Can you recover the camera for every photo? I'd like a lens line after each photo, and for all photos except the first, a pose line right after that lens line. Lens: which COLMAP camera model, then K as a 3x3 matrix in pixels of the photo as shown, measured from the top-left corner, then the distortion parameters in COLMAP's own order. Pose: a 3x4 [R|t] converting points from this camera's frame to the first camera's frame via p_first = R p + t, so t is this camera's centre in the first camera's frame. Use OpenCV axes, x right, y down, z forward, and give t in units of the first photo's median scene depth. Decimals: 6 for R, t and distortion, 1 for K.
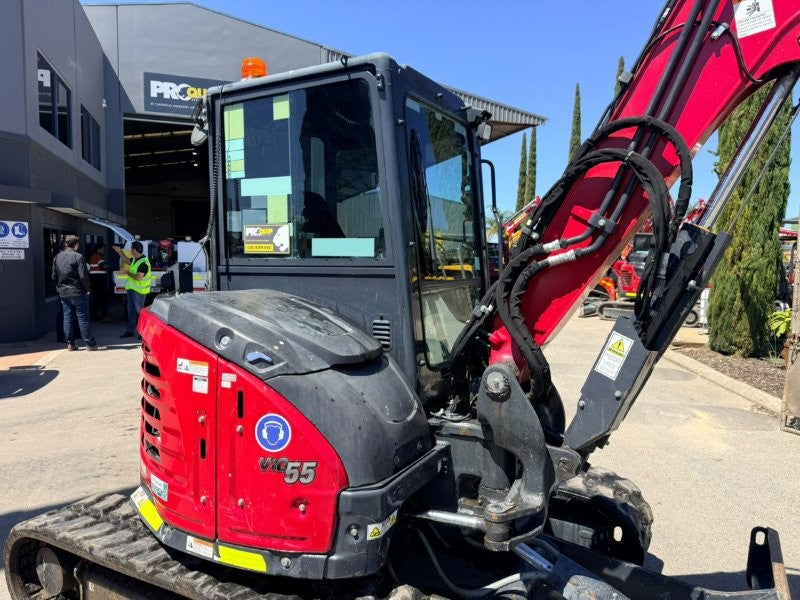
lens RADIAL K [[558.8, 0, 397.9], [0, 558.8, 304.3], [0, 0, 1]] dist [0.110948, -0.169448]
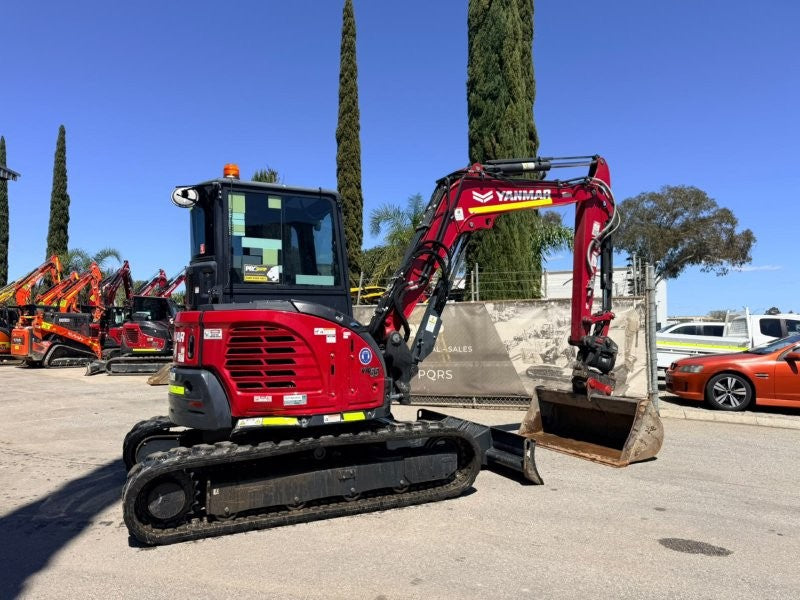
lens RADIAL K [[558.8, 0, 397.9], [0, 558.8, 304.3], [0, 0, 1]] dist [0.110948, -0.169448]
pose [[0.561369, 0.022577, 0.827258, -1.464609], [0.078639, 0.993649, -0.080481, 0.151924], [-0.823821, 0.110234, 0.556028, -0.286292]]
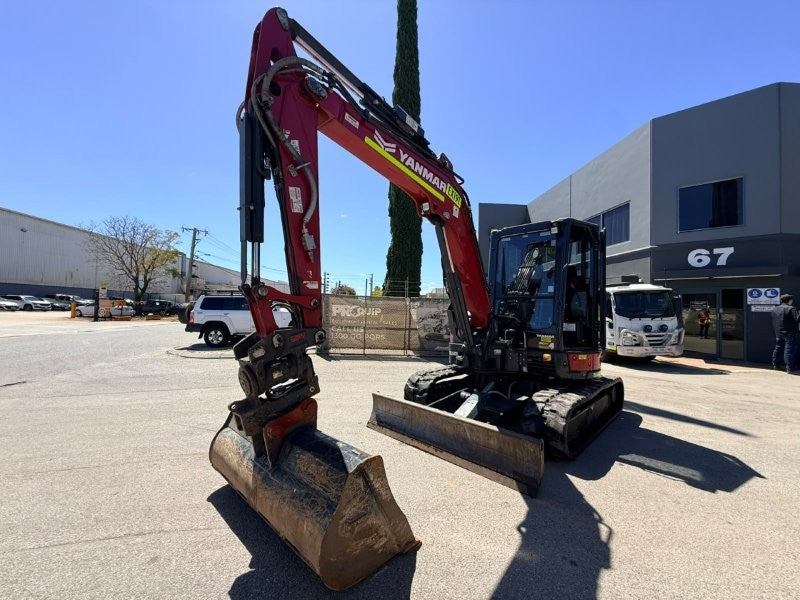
lens RADIAL K [[318.7, 0, 401.3], [0, 318.7, 297.7], [0, 0, 1]] dist [-0.000789, -0.000193]
pose [[-0.250640, -0.058296, -0.966324, 1.729445], [-0.105405, 0.993894, -0.032620, 0.074134], [0.962325, 0.093679, -0.255254, 0.910352]]
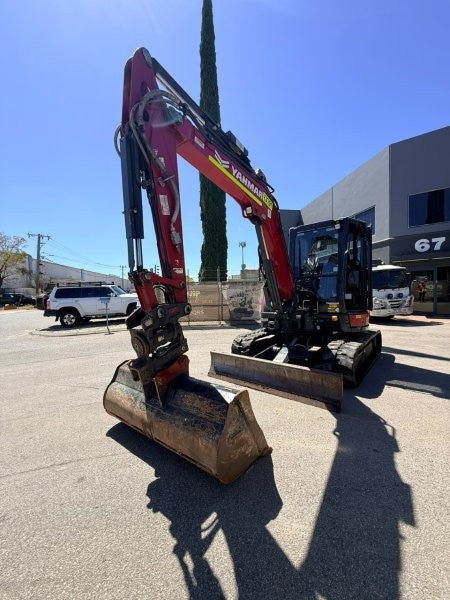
lens RADIAL K [[239.1, 0, 225.5], [0, 239.1, 297.0], [0, 0, 1]] dist [-0.000789, -0.000193]
pose [[-0.171271, 0.007806, -0.985193, 1.771233], [-0.060201, 0.998017, 0.018373, 0.103902], [0.983383, 0.062456, -0.170461, 0.775097]]
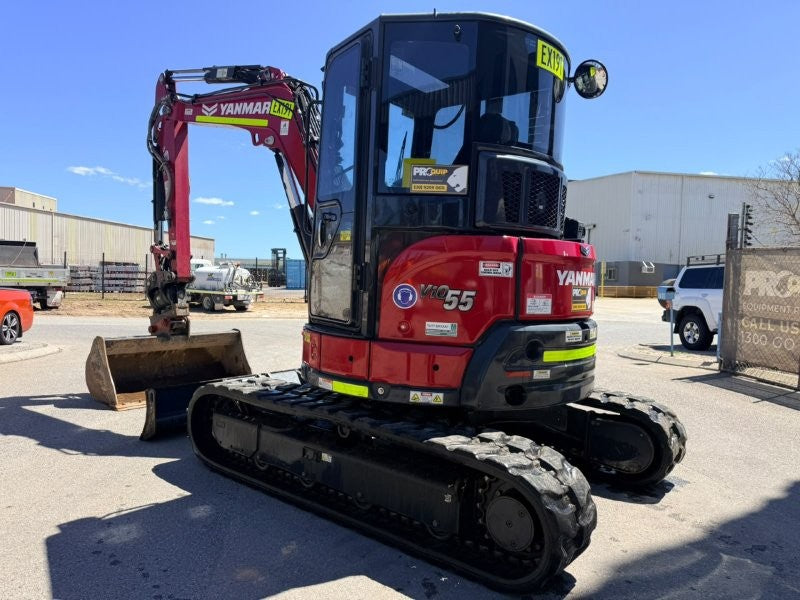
lens RADIAL K [[566.0, 0, 400.0], [0, 566.0, 300.0], [0, 0, 1]] dist [0.036235, -0.042001]
pose [[-0.985943, -0.049822, 0.159484, -0.232175], [-0.031135, 0.992573, 0.117595, -0.027631], [-0.164158, 0.110977, -0.980172, 2.504388]]
